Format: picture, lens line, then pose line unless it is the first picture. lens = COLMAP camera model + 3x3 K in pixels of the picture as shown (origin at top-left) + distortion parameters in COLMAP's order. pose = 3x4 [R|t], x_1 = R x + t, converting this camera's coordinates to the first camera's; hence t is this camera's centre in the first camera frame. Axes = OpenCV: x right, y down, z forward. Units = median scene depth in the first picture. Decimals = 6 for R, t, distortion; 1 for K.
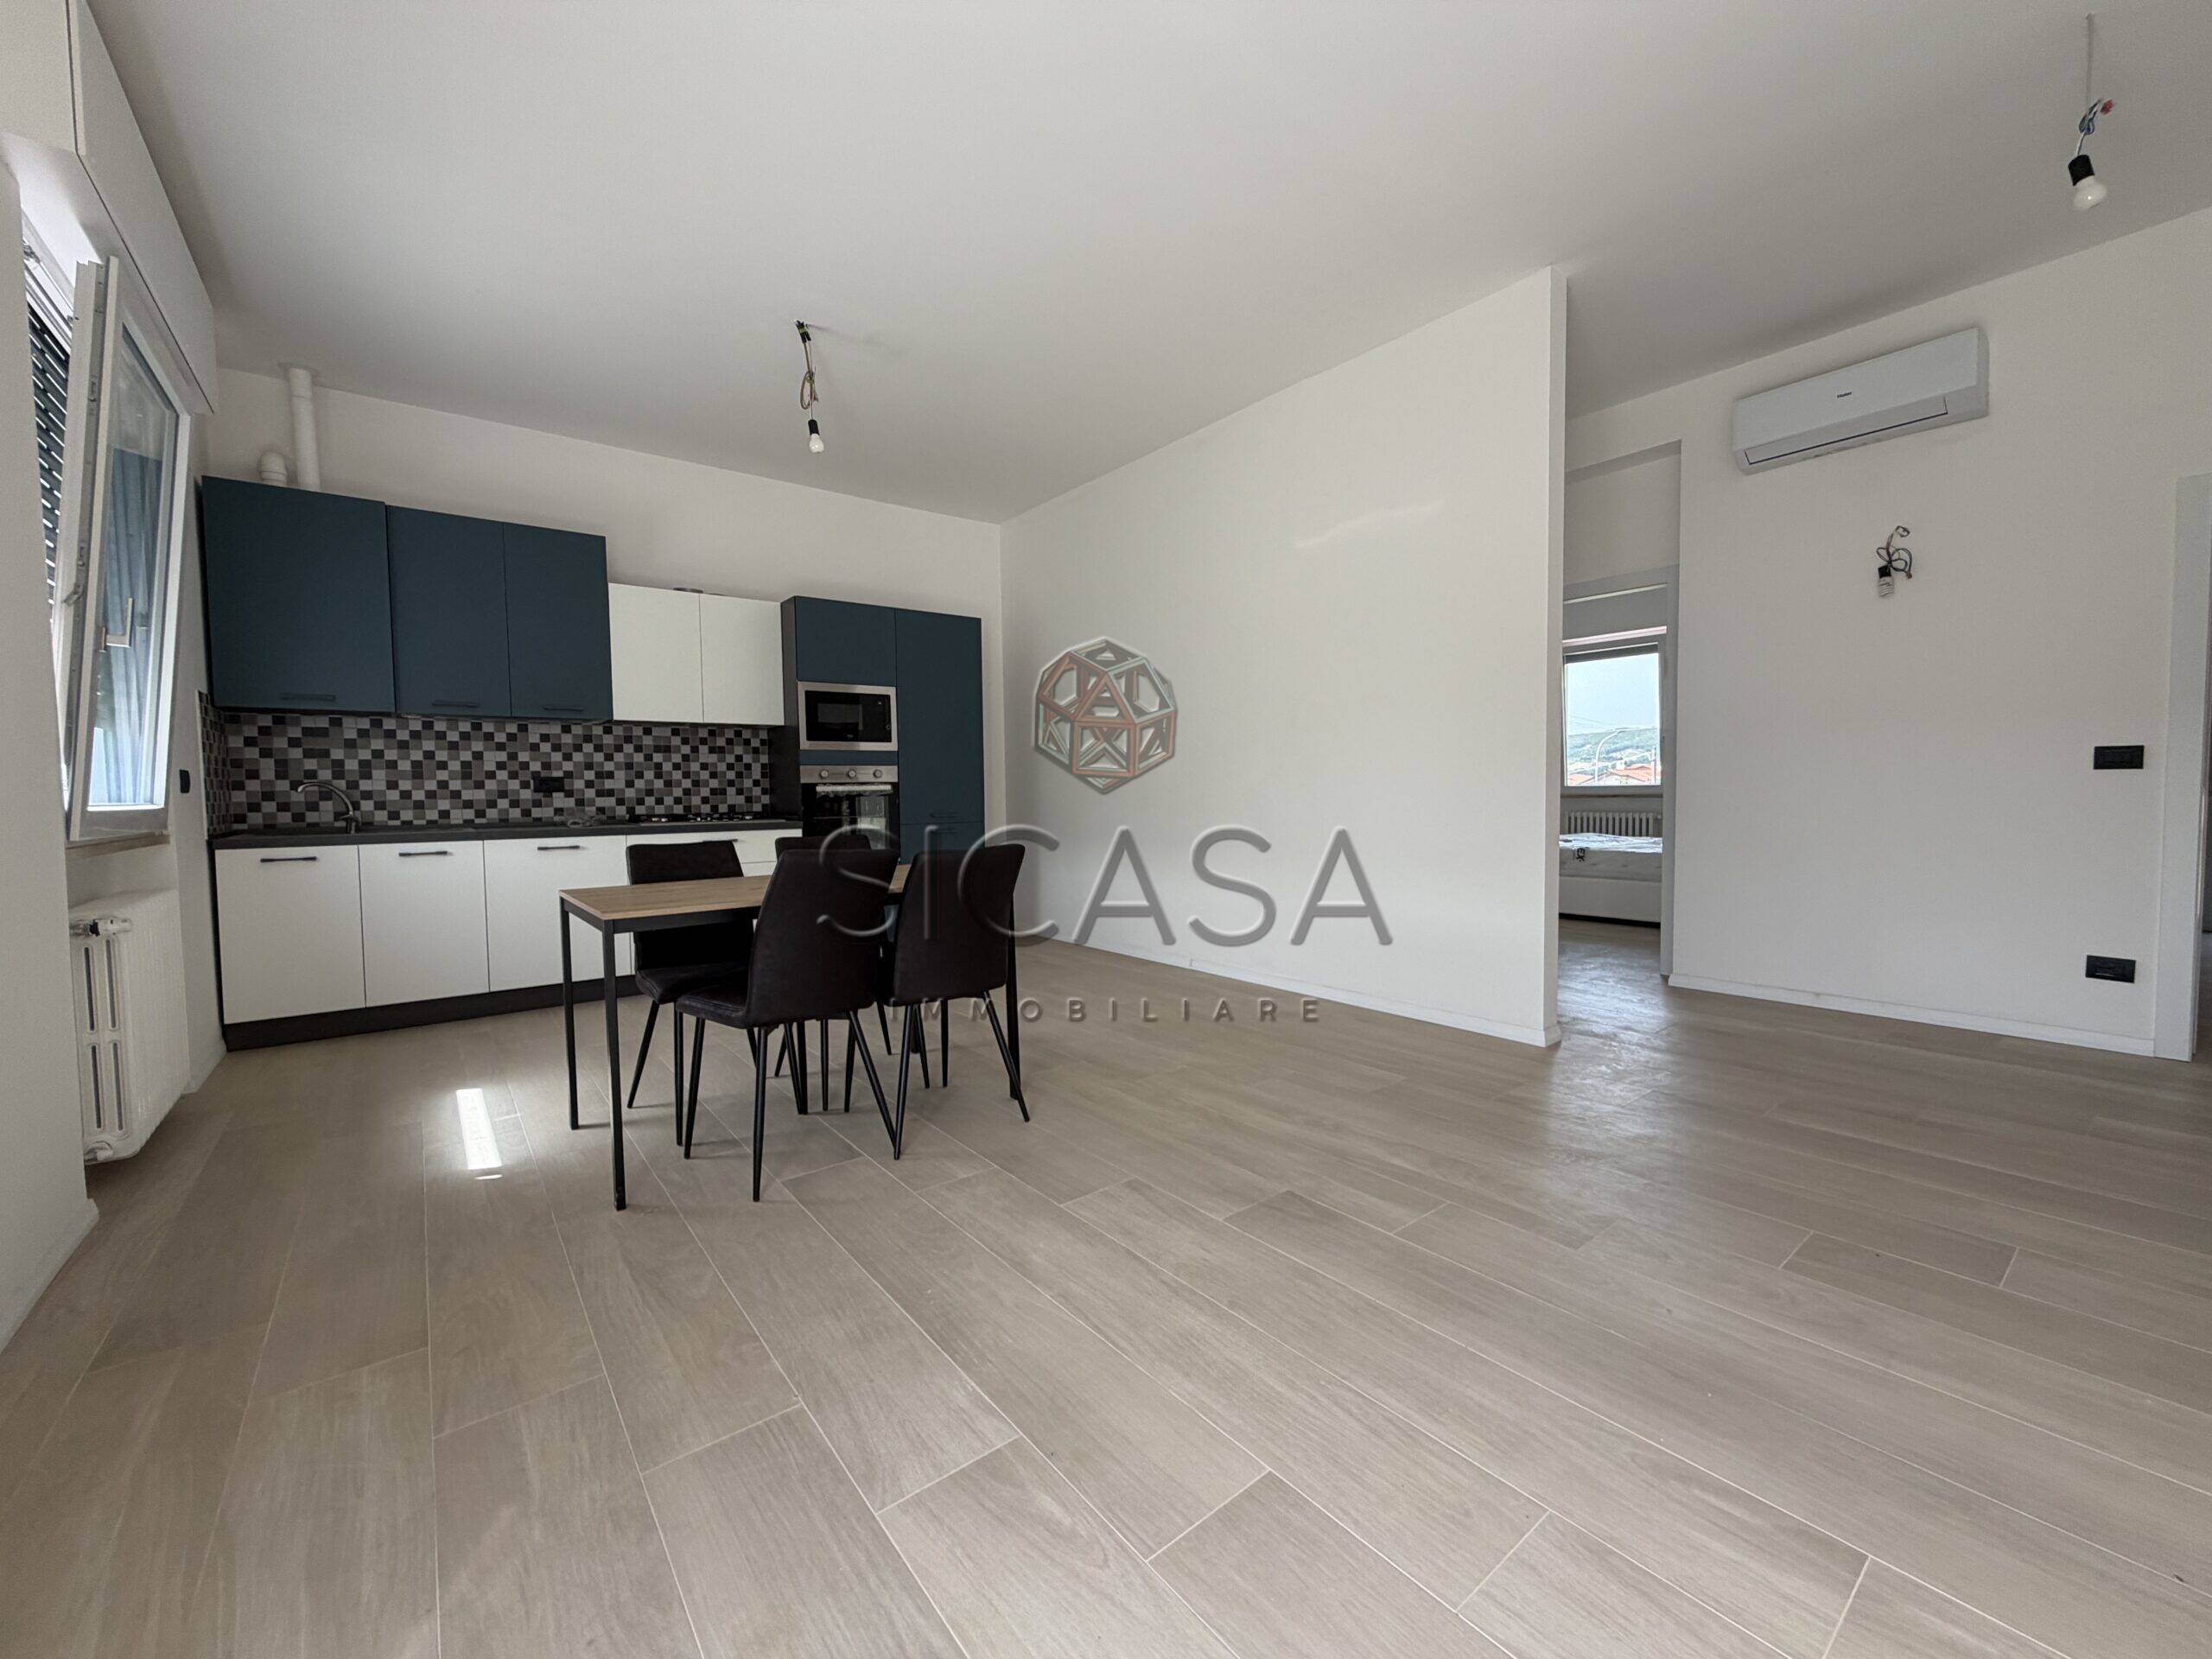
lens RADIAL K [[878.8, 0, 1105.9], [0, 878.8, 829.9], [0, 0, 1]] dist [-0.001920, -0.000514]
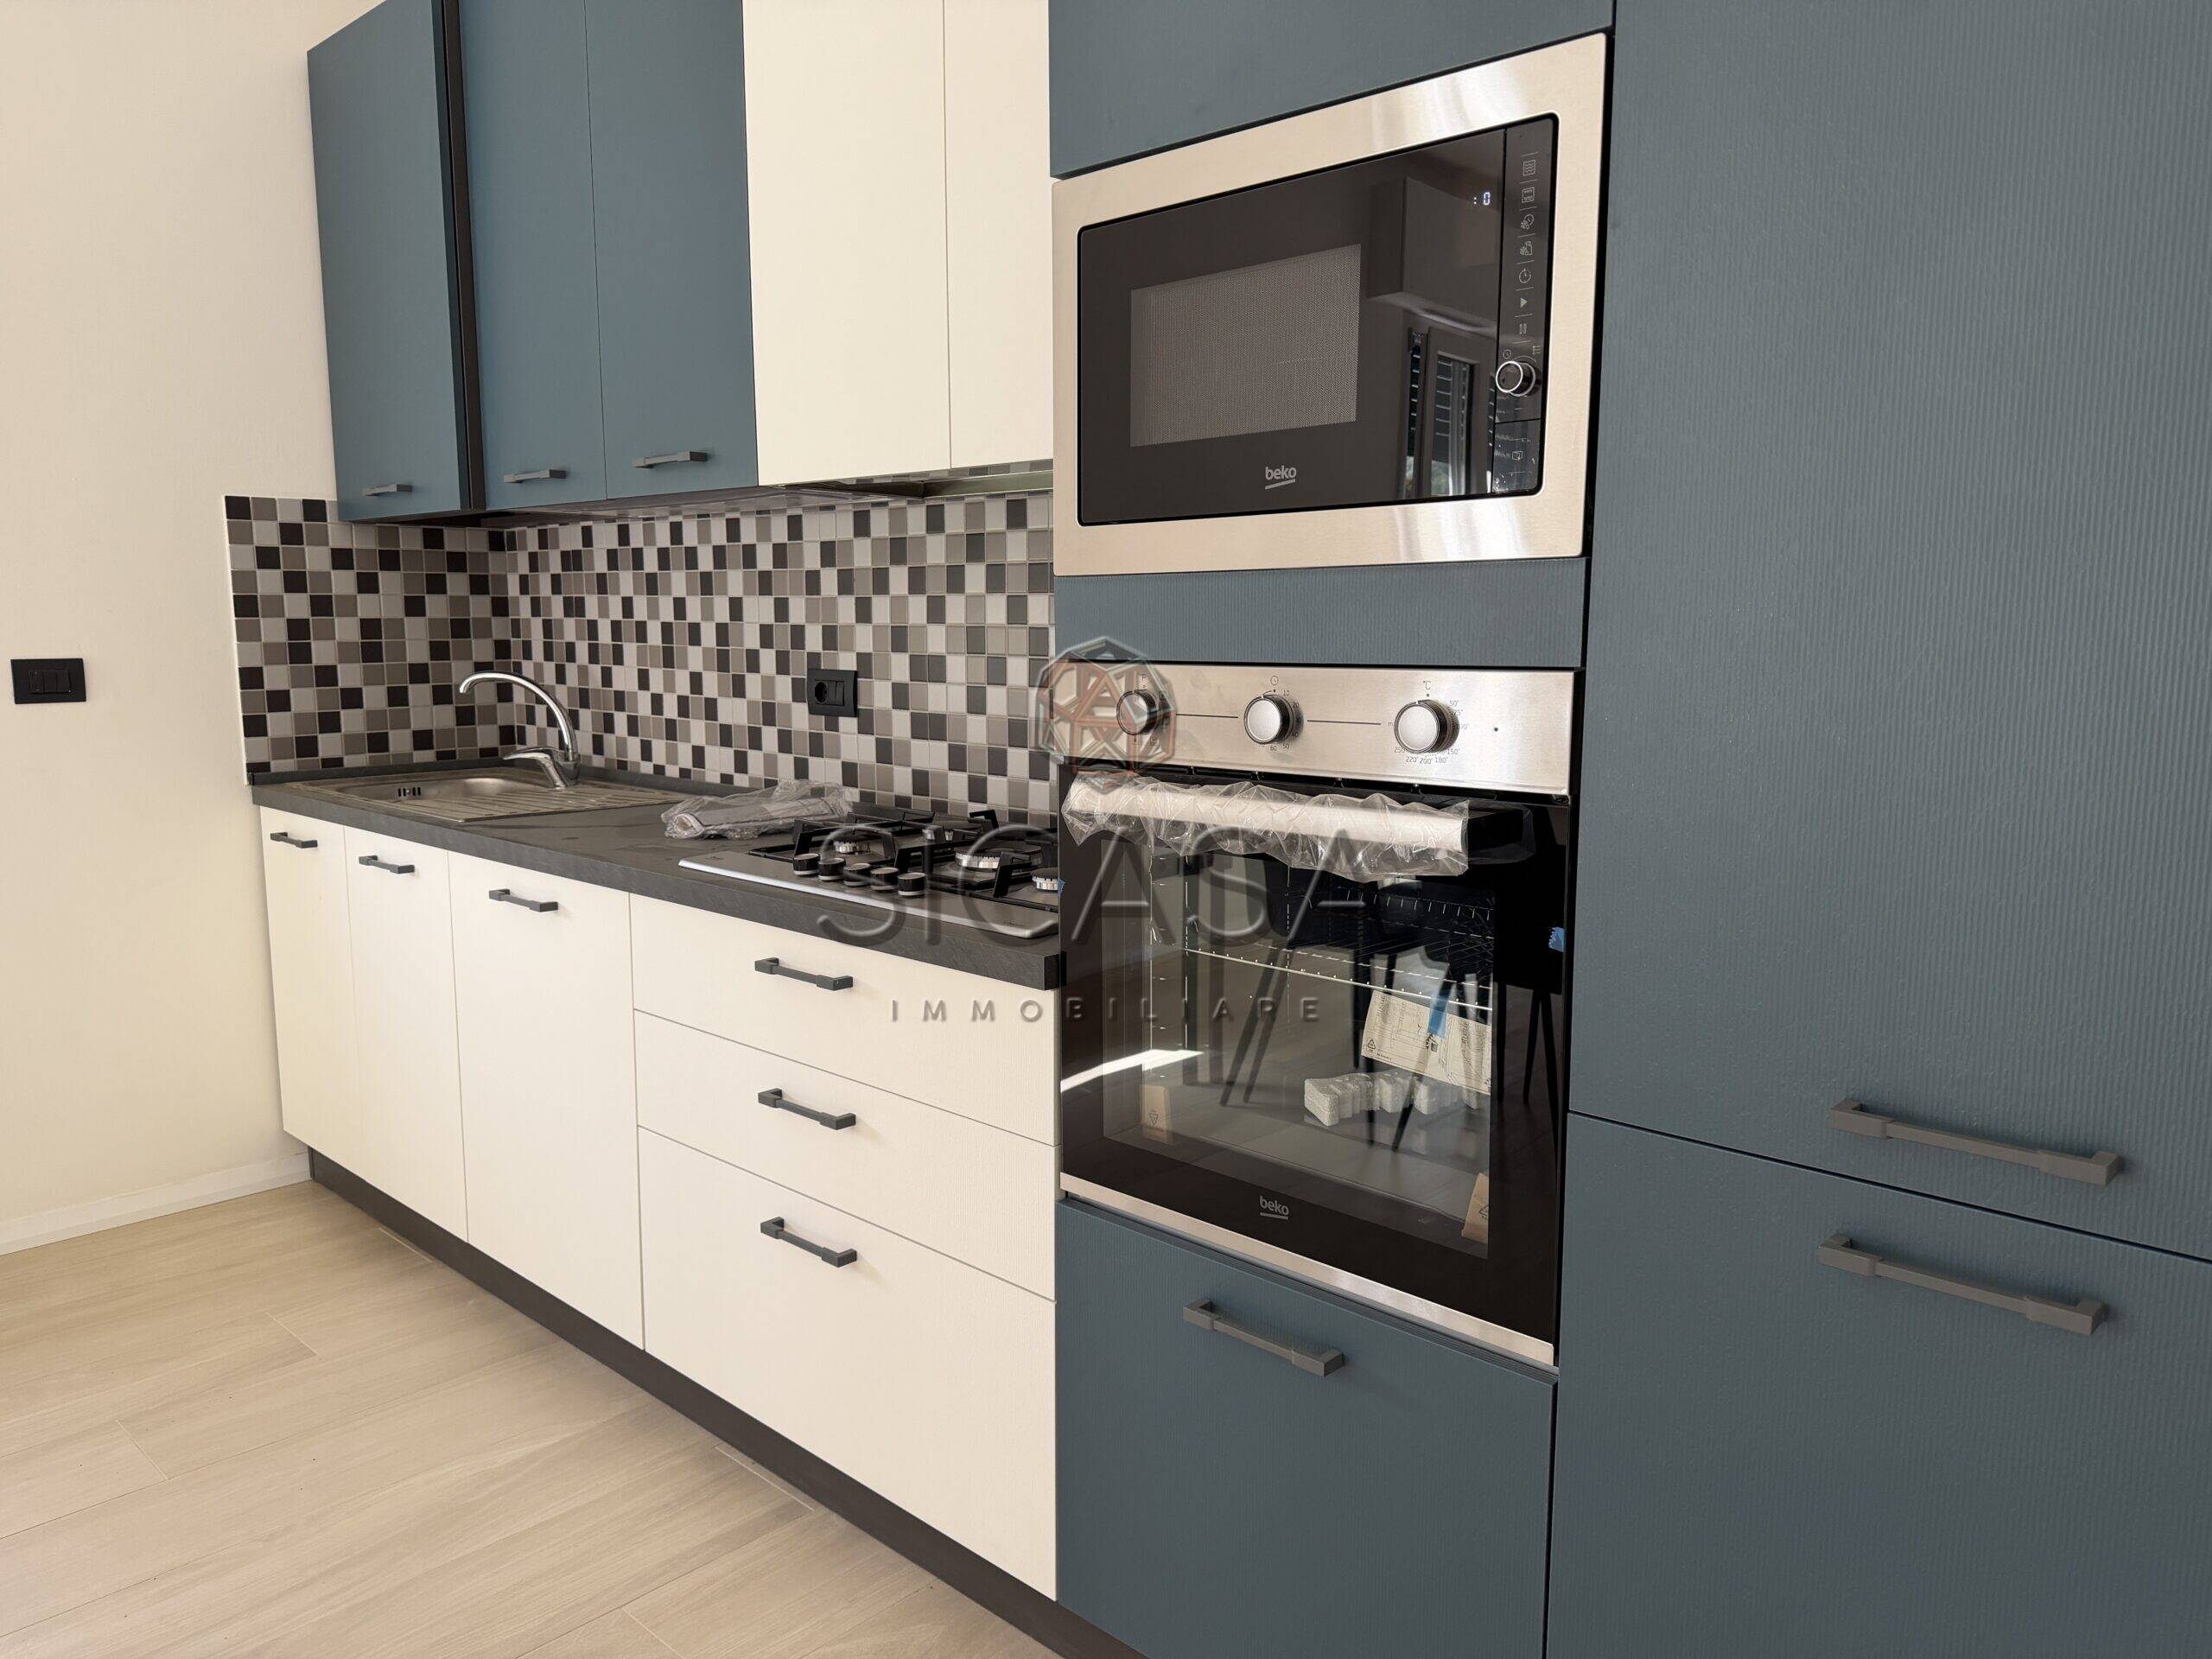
lens RADIAL K [[1544.5, 0, 1107.3], [0, 1544.5, 842.9], [0, 0, 1]] dist [0.169670, -0.330350]
pose [[0.142359, 0.156982, -0.977287, -0.018971], [-0.048002, 0.987276, 0.151595, -0.095252], [0.988650, 0.025331, 0.148083, 1.068460]]
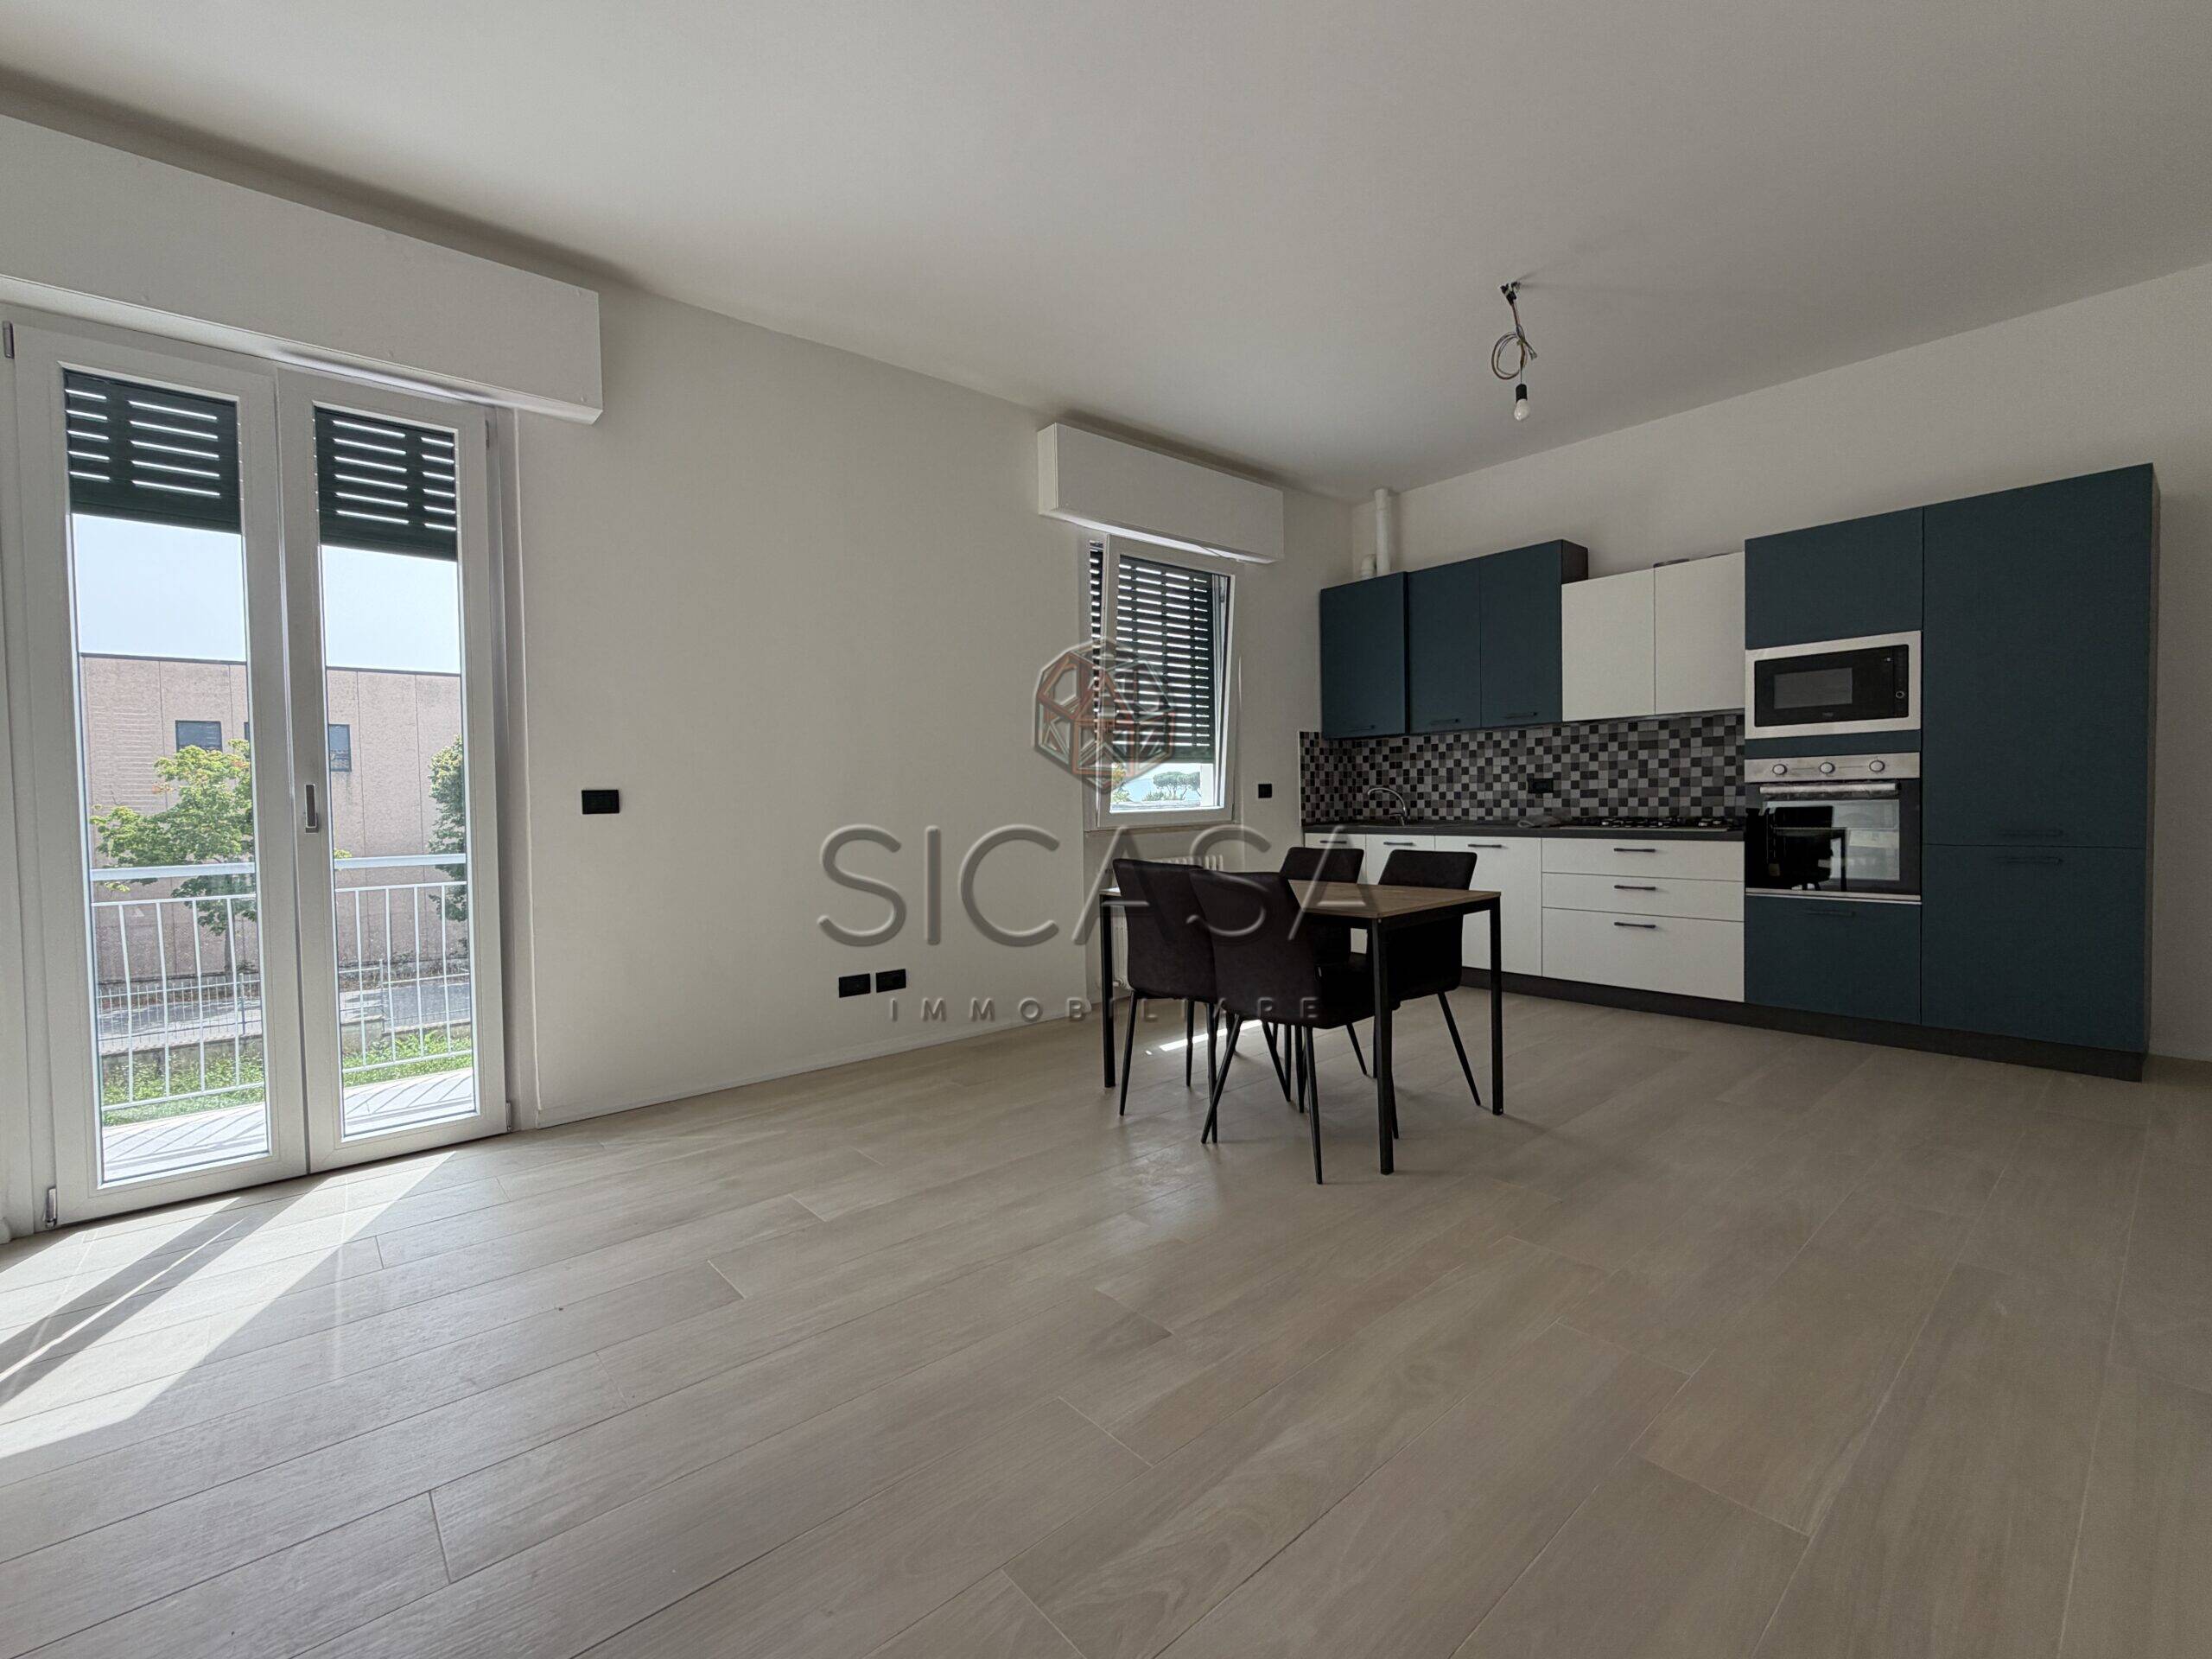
lens RADIAL K [[959.3, 0, 1103.8], [0, 959.3, 829.5], [0, 0, 1]] dist [0.000001, 0.000318]
pose [[0.045304, 0.046432, -0.997894, 0.522860], [-0.023481, 0.998693, 0.045404, -0.041092], [0.998697, 0.021375, 0.046335, 0.442937]]
